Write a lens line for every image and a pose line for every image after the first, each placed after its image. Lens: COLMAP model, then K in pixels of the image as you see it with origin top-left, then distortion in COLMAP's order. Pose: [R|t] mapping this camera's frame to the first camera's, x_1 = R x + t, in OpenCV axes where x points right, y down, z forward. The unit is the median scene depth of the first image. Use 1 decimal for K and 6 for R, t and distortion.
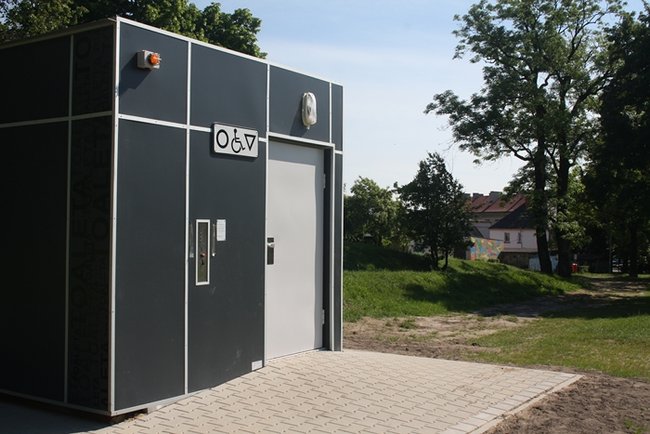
lens RADIAL K [[802.7, 0, 333.7], [0, 802.7, 180.9], [0, 0, 1]] dist [-0.060947, 0.000000]
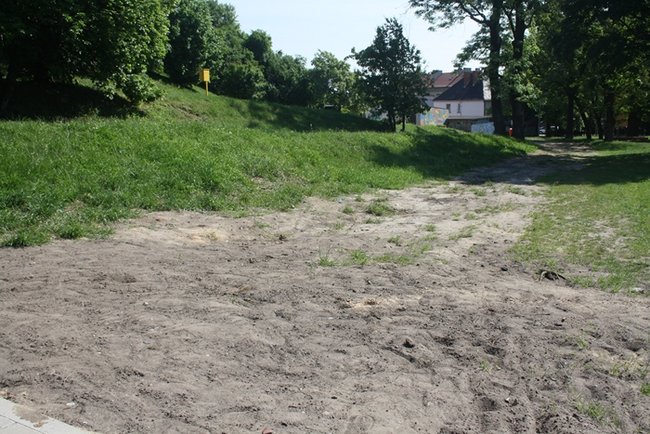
lens RADIAL K [[634.1, 0, 322.9], [0, 634.1, 216.0], [0, 0, 1]] dist [-0.080756, 0.000000]
pose [[0.999247, -0.029130, 0.025626, 0.012575], [0.022524, 0.973362, 0.228166, 0.025021], [-0.031589, -0.227417, 0.973285, 0.180280]]
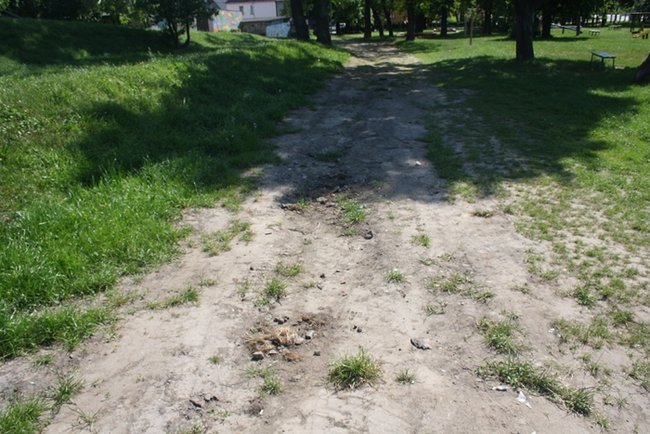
lens RADIAL K [[543.2, 0, 325.1], [0, 543.2, 218.0], [0, 0, 1]] dist [-0.064690, 0.000865]
pose [[0.931691, -0.182835, 0.313883, 0.059396], [0.034338, 0.904554, 0.424974, 0.037178], [-0.361624, -0.385167, 0.849043, 0.375594]]
